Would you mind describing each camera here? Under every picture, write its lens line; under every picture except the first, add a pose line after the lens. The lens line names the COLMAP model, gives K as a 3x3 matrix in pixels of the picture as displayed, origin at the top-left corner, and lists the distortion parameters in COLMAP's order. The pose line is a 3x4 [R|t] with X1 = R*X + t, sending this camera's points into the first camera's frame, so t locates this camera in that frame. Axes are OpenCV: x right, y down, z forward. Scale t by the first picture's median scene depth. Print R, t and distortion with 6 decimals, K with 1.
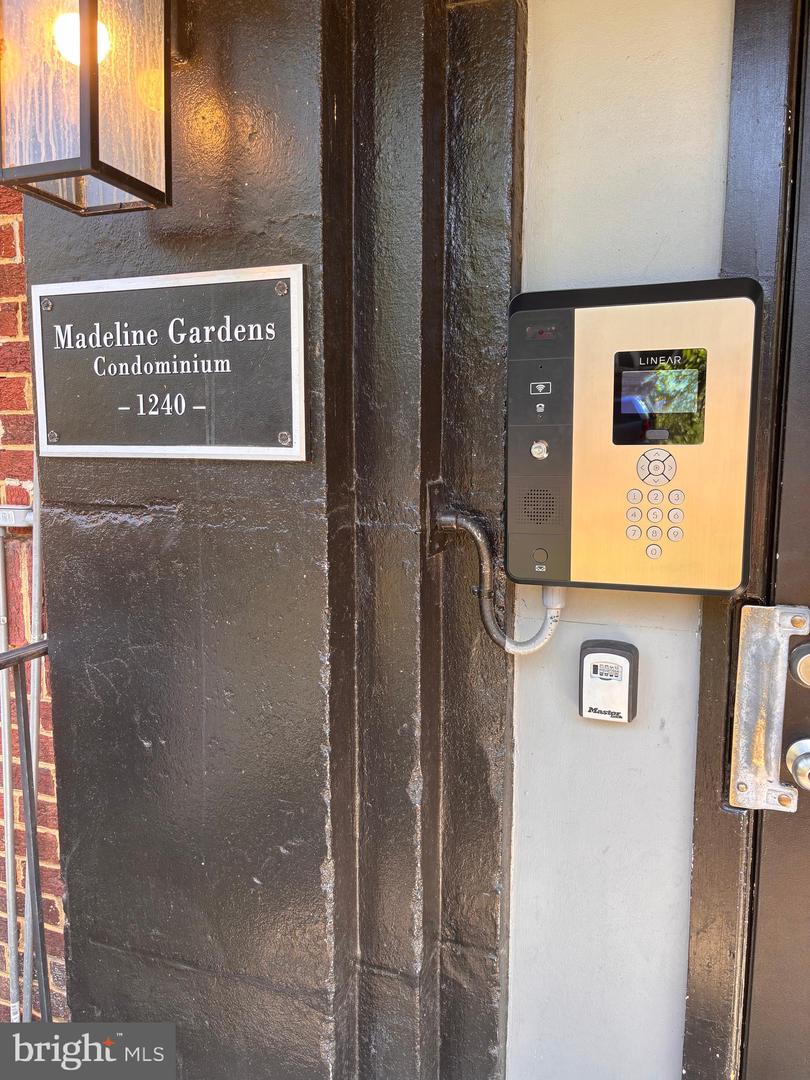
lens RADIAL K [[820.4, 0, 399.1], [0, 820.4, 548.7], [0, 0, 1]] dist [0.042079, -0.055651]
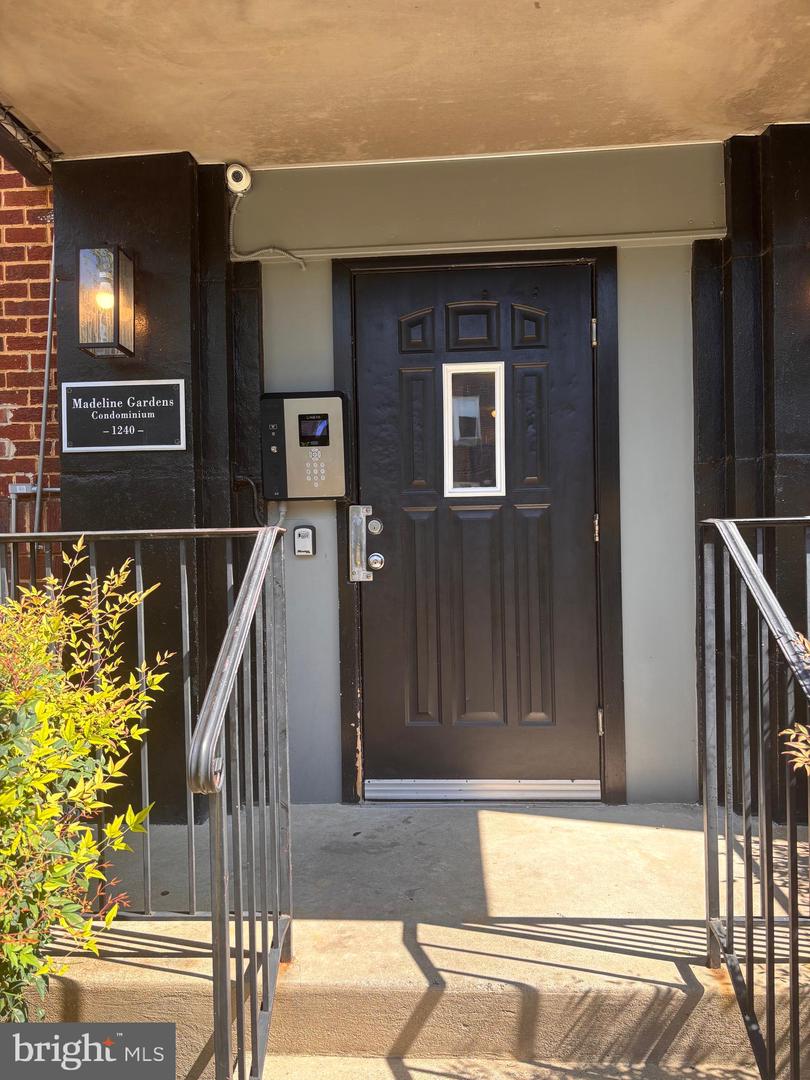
lens RADIAL K [[818.8, 0, 407.8], [0, 818.8, 549.4], [0, 0, 1]] dist [0.033962, -0.006472]
pose [[0.952907, -0.020220, 0.302587, -0.229502], [0.059971, 0.990635, -0.122662, 0.556412], [-0.297273, 0.135032, 0.945196, -1.617827]]
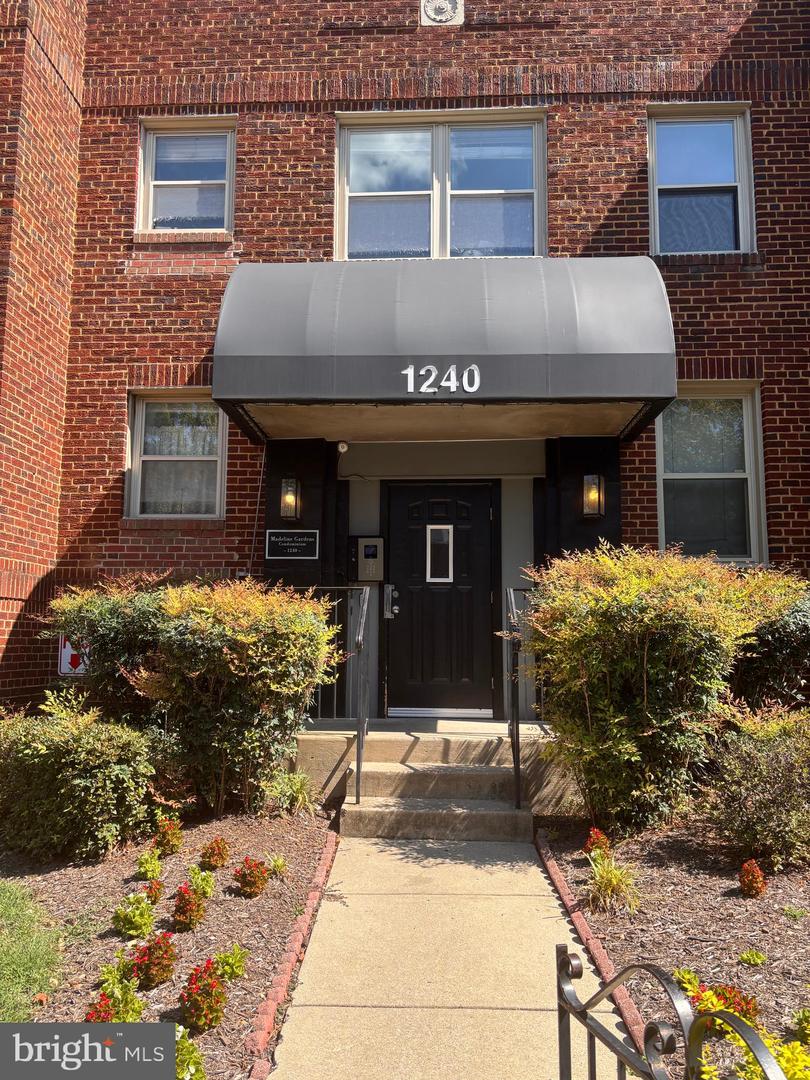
lens RADIAL K [[820.4, 0, 409.7], [0, 820.4, 549.9], [0, 0, 1]] dist [0.042079, -0.055651]
pose [[0.950861, 0.041486, 0.306827, -1.327228], [0.035828, 0.969582, -0.242130, 1.324471], [-0.307539, 0.241225, 0.920451, -4.857651]]
